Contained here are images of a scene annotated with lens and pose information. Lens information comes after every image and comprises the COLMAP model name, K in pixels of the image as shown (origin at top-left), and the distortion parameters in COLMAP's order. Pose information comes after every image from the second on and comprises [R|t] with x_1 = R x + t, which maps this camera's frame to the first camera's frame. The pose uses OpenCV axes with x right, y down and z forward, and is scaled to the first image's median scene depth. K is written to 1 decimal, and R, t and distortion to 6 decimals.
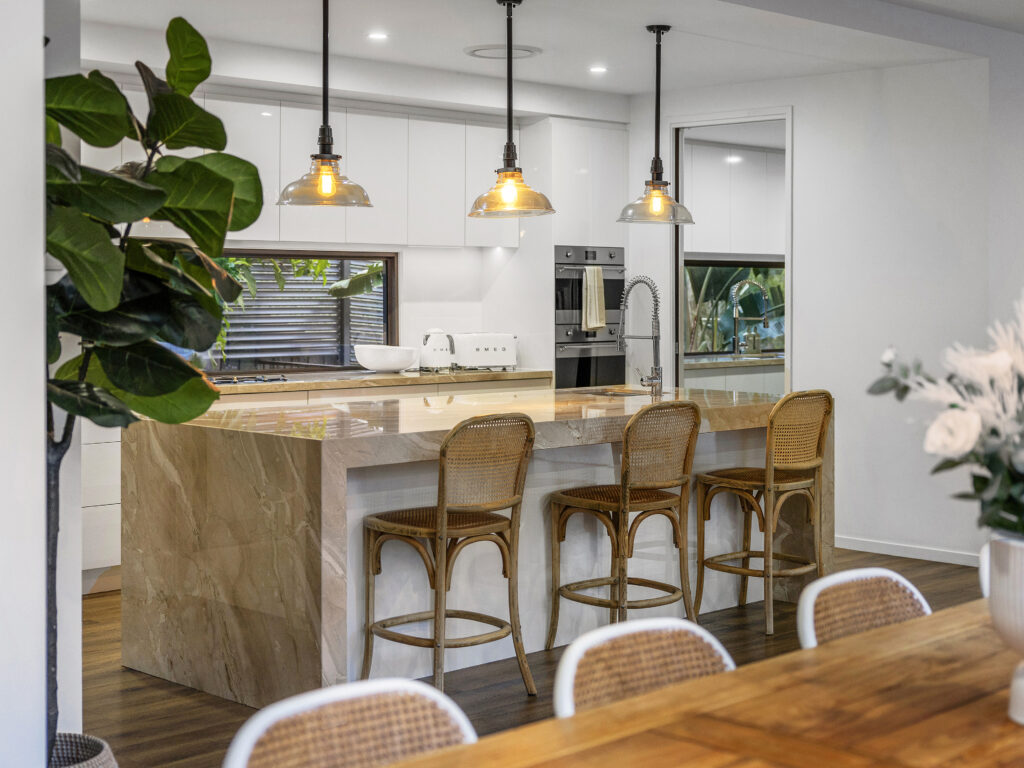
lens RADIAL K [[1574.9, 0, 512.0], [0, 1574.9, 384.0], [0, 0, 1]] dist [0.180138, 0.014635]
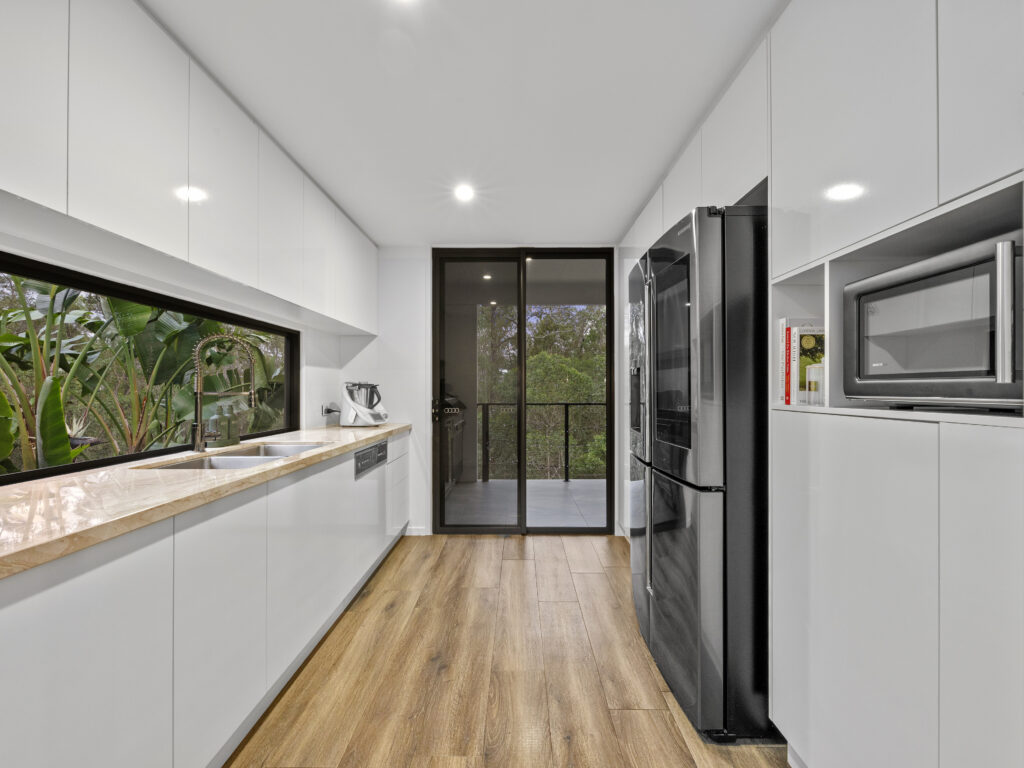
lens RADIAL K [[444.2, 0, 516.9], [0, 444.2, 384.1], [0, 0, 1]] dist [0.000066, 0.000099]
pose [[0.711322, -0.000417, 0.702866, 0.085385], [0.051329, 0.997361, -0.051354, -0.023592], [-0.700989, 0.072606, 0.709466, 0.622063]]
